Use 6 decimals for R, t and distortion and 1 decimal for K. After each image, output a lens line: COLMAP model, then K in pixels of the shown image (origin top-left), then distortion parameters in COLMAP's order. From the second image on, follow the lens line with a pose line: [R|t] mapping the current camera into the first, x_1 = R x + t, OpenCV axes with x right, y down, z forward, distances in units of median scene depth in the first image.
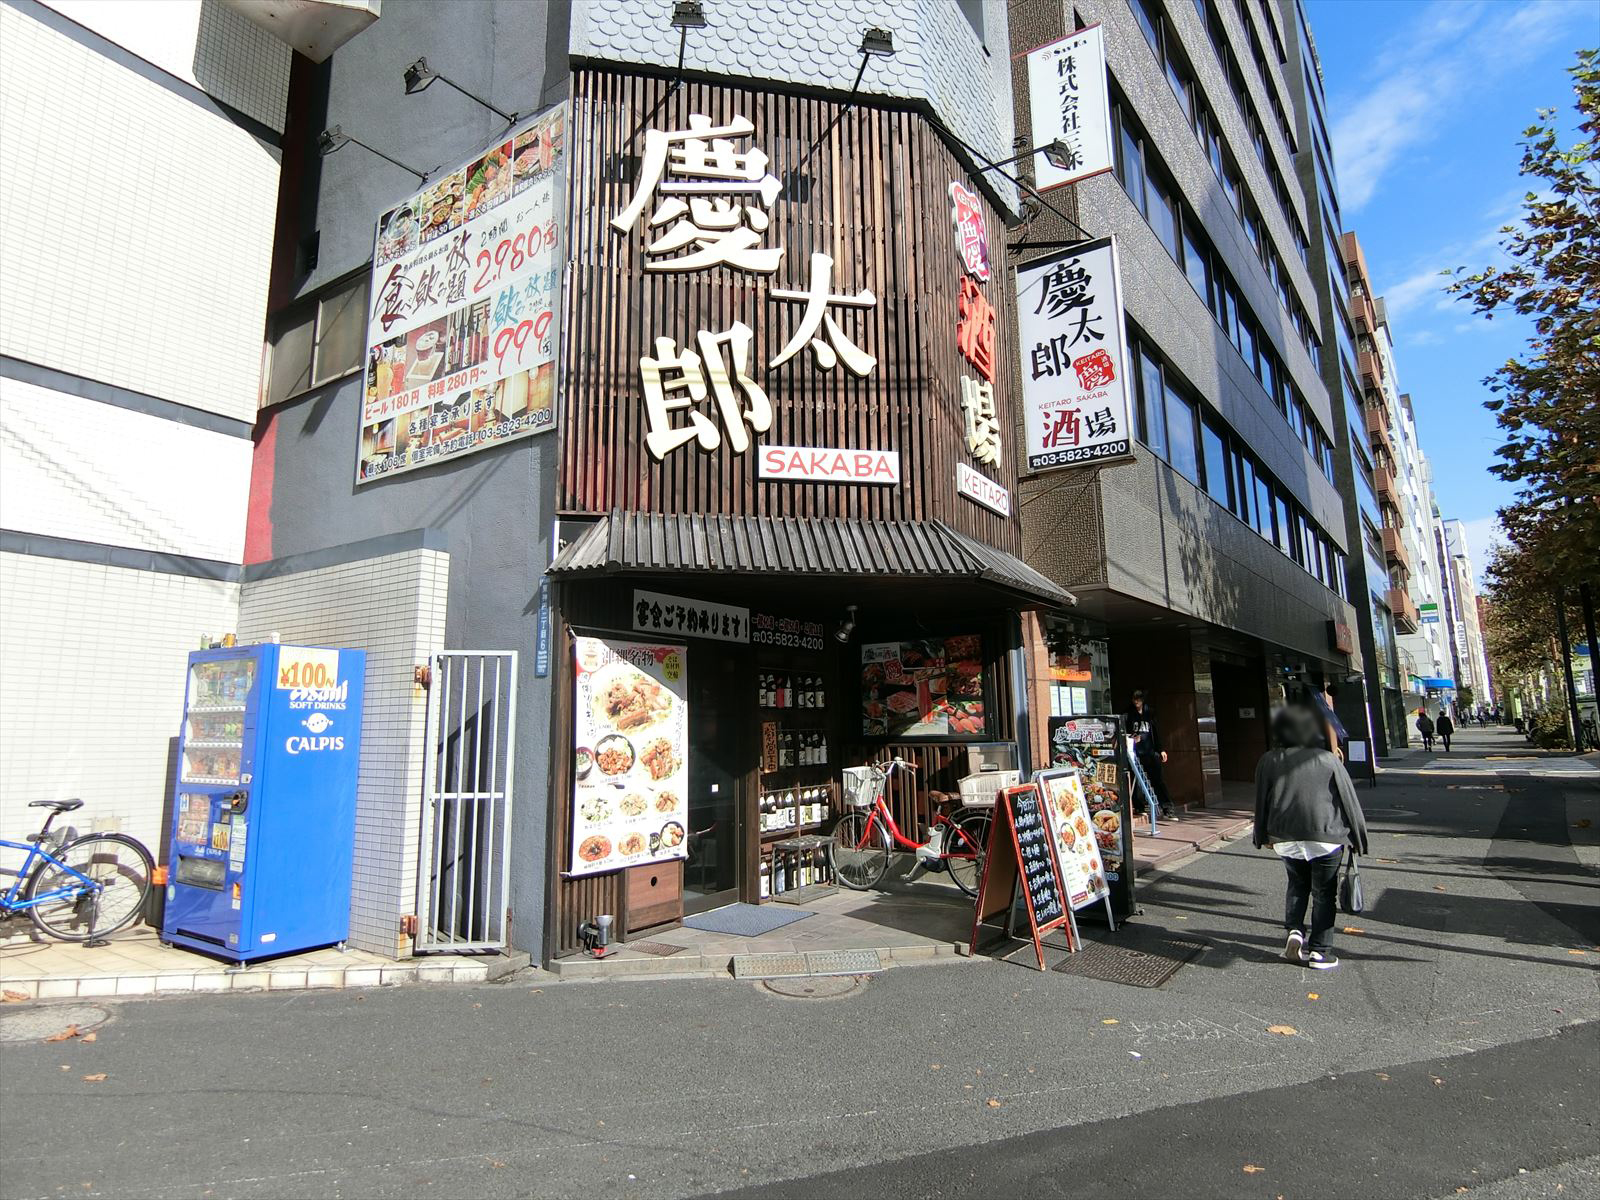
lens RADIAL K [[943.2, 0, 821.6], [0, 943.2, 575.2], [0, 0, 1]] dist [-0.002547, -0.000841]
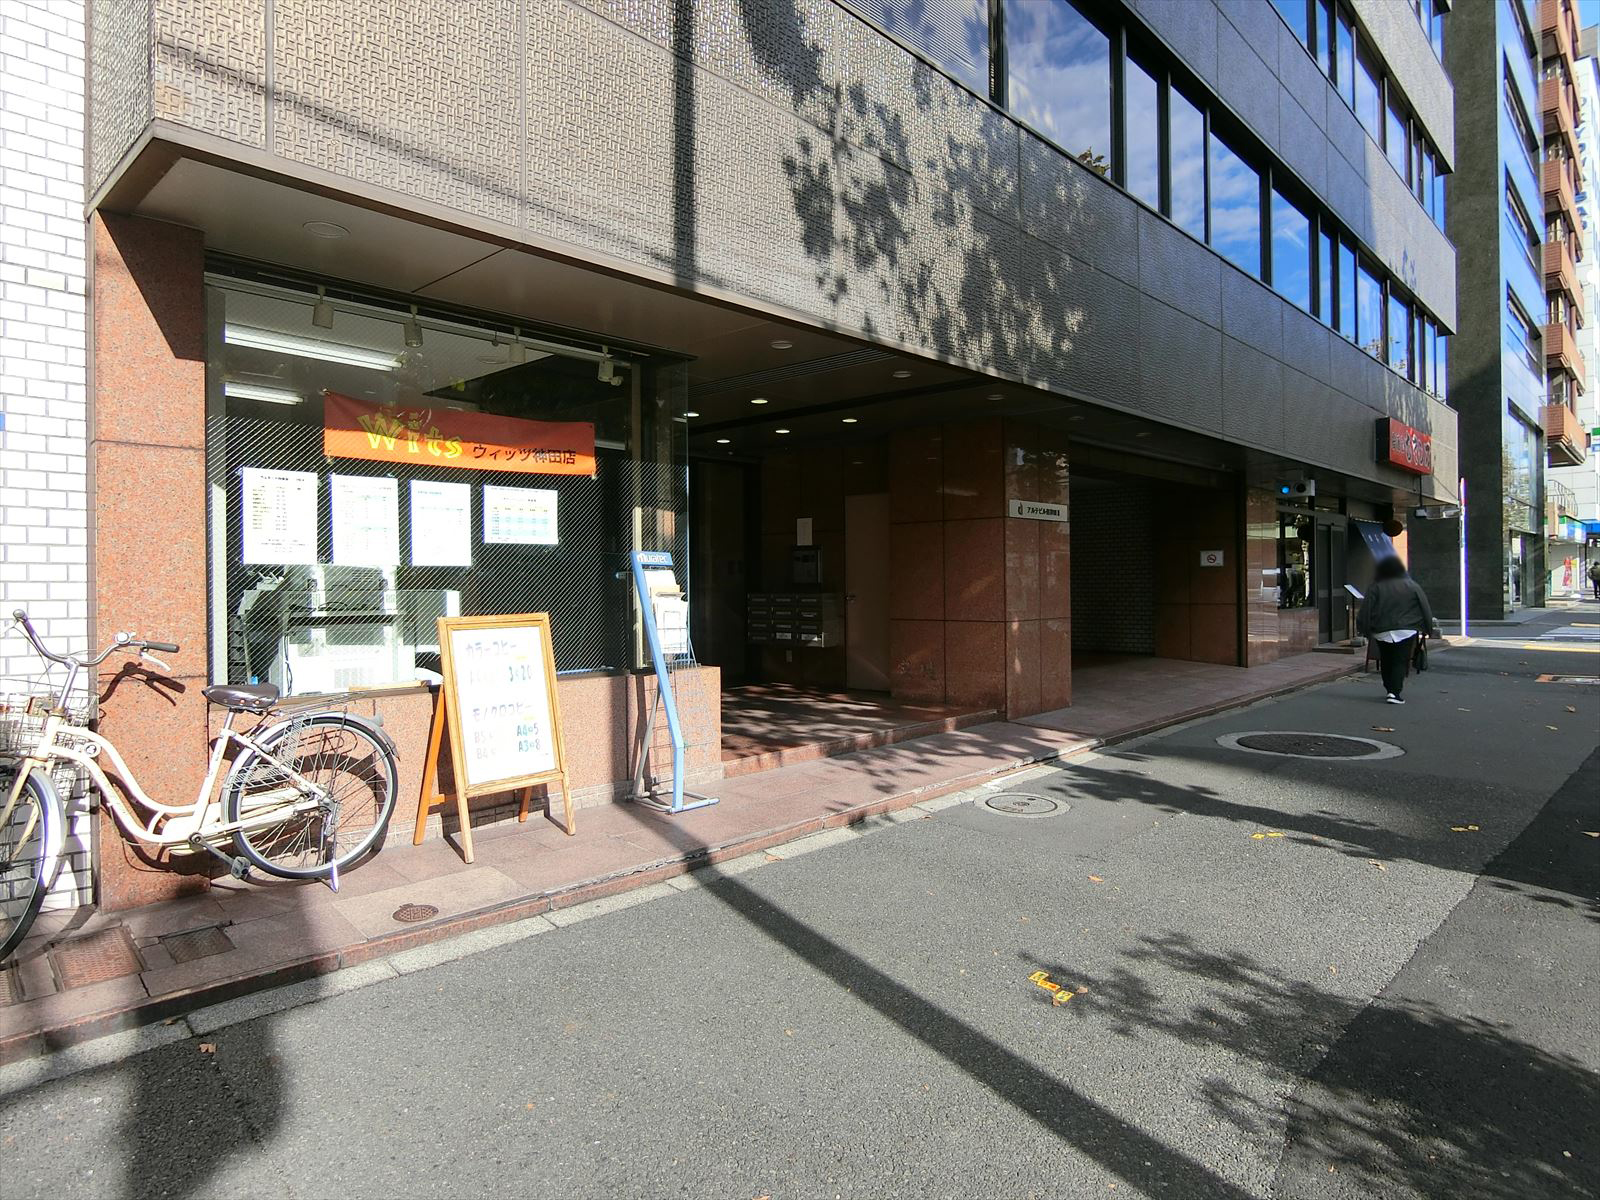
lens RADIAL K [[943.2, 0, 801.2], [0, 943.2, 593.3], [0, 0, 1]] dist [-0.002547, -0.000841]
pose [[0.989930, 0.010230, -0.141184, 0.215217], [0.015057, 0.984117, 0.176879, 0.041579], [0.140751, -0.177224, 0.974054, 0.268558]]
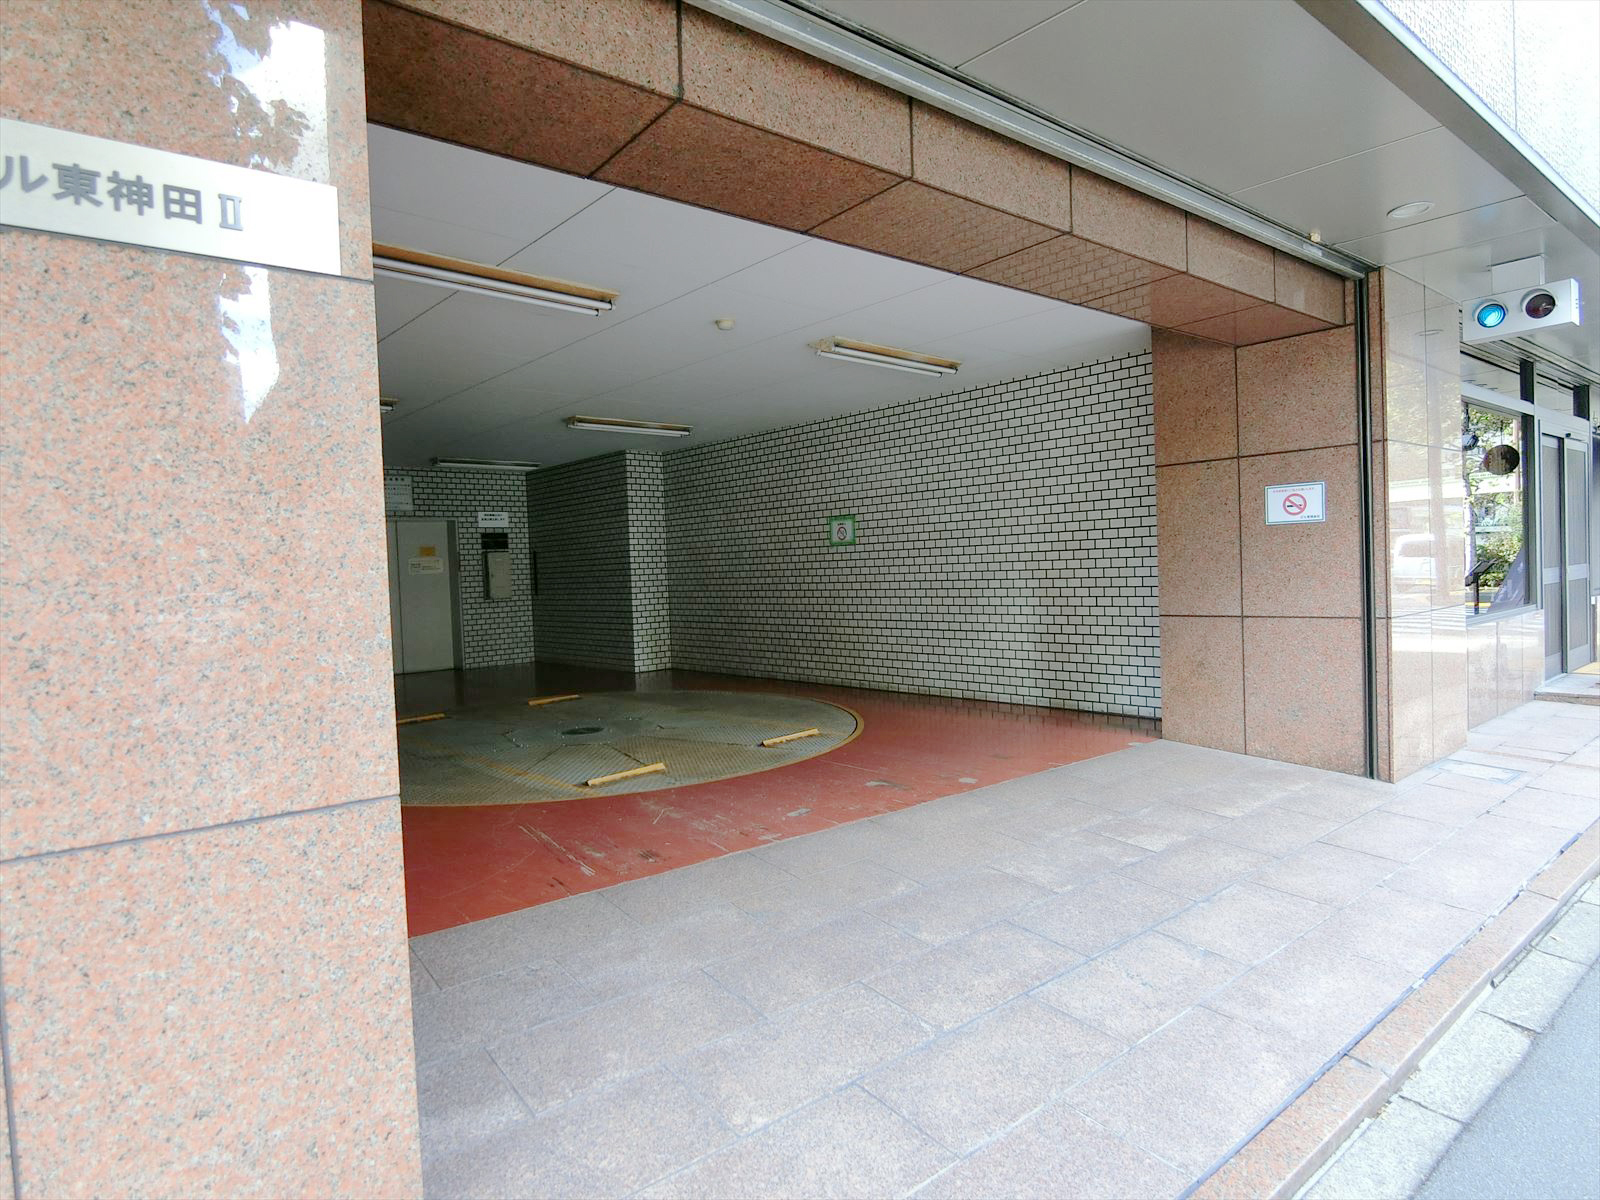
lens RADIAL K [[943.2, 0, 797.2], [0, 943.2, 601.8], [0, 0, 1]] dist [-0.002547, -0.000841]
pose [[0.966815, -0.008747, -0.255329, 0.311928], [0.060565, 0.978772, 0.195800, 0.091617], [0.248196, -0.204767, 0.946821, 0.578904]]
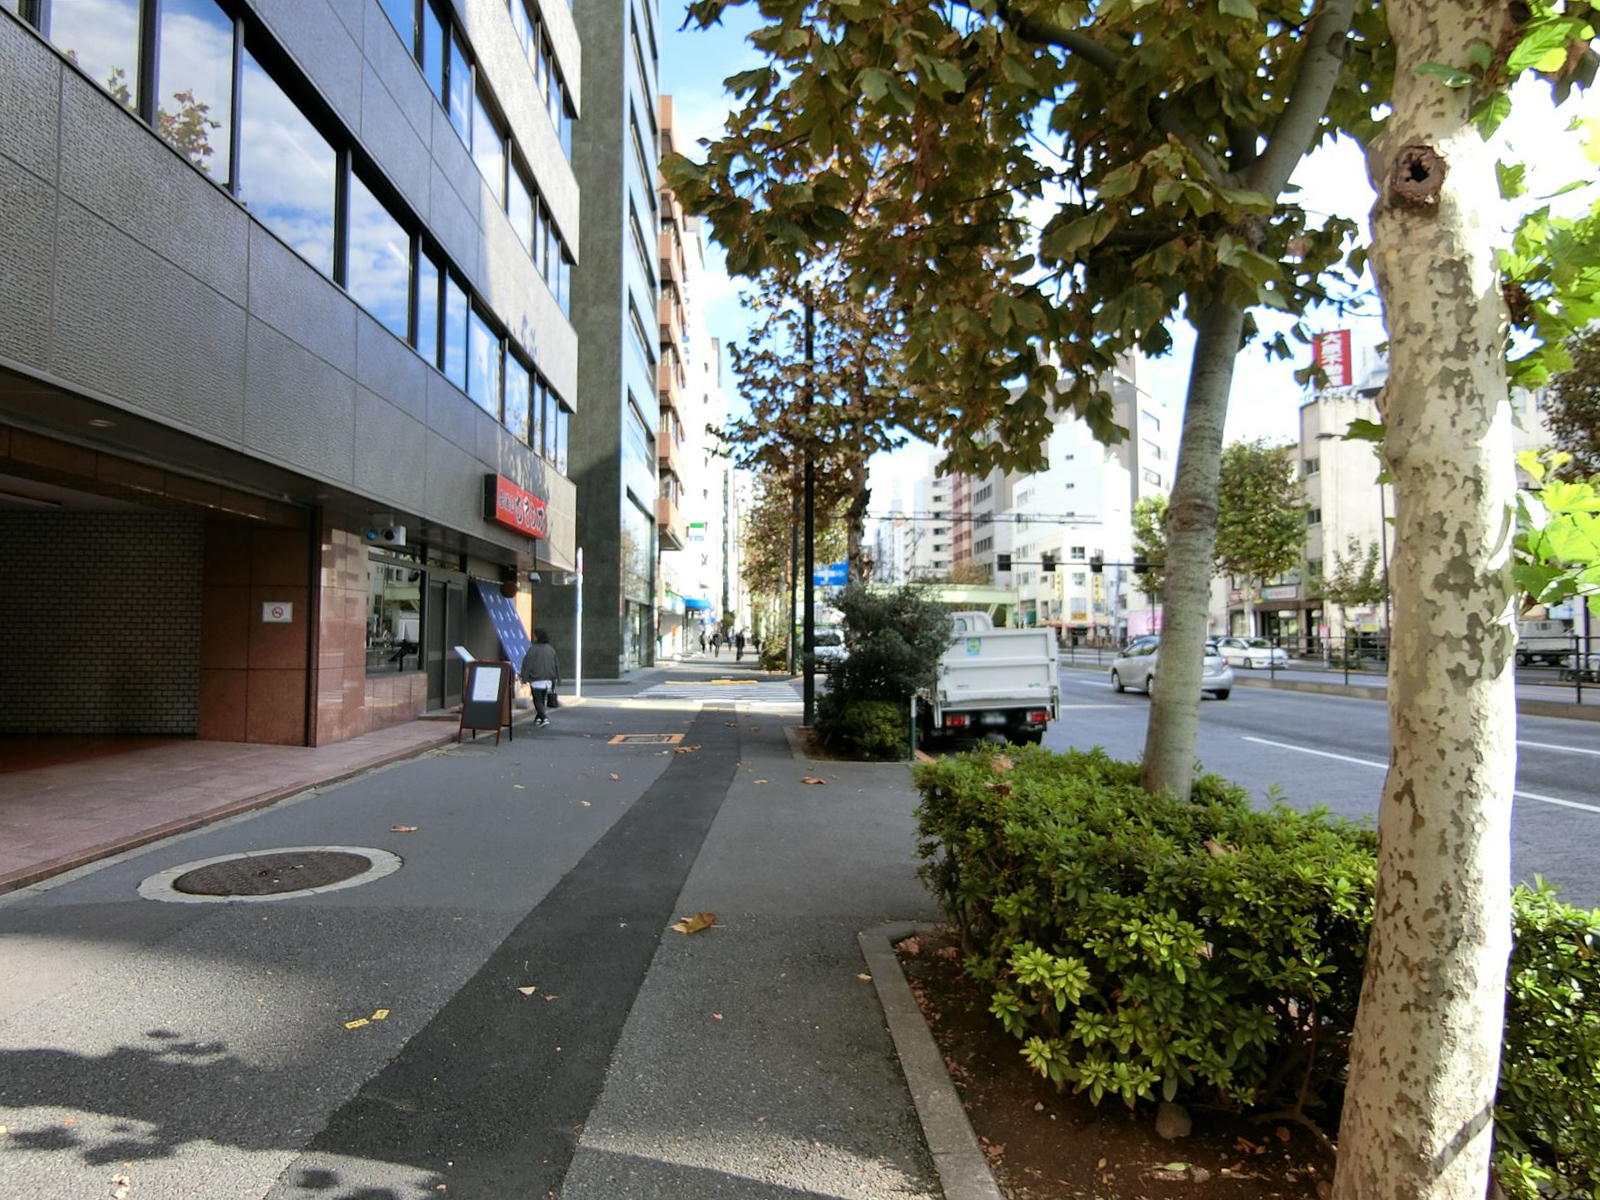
lens RADIAL K [[943.2, 0, 790.2], [0, 943.2, 606.3], [0, 0, 1]] dist [-0.002547, -0.000841]
pose [[0.793311, 0.047722, 0.606943, 0.292694], [-0.123319, 0.988853, 0.083435, 0.052701], [-0.596196, -0.141038, 0.790354, 0.345974]]
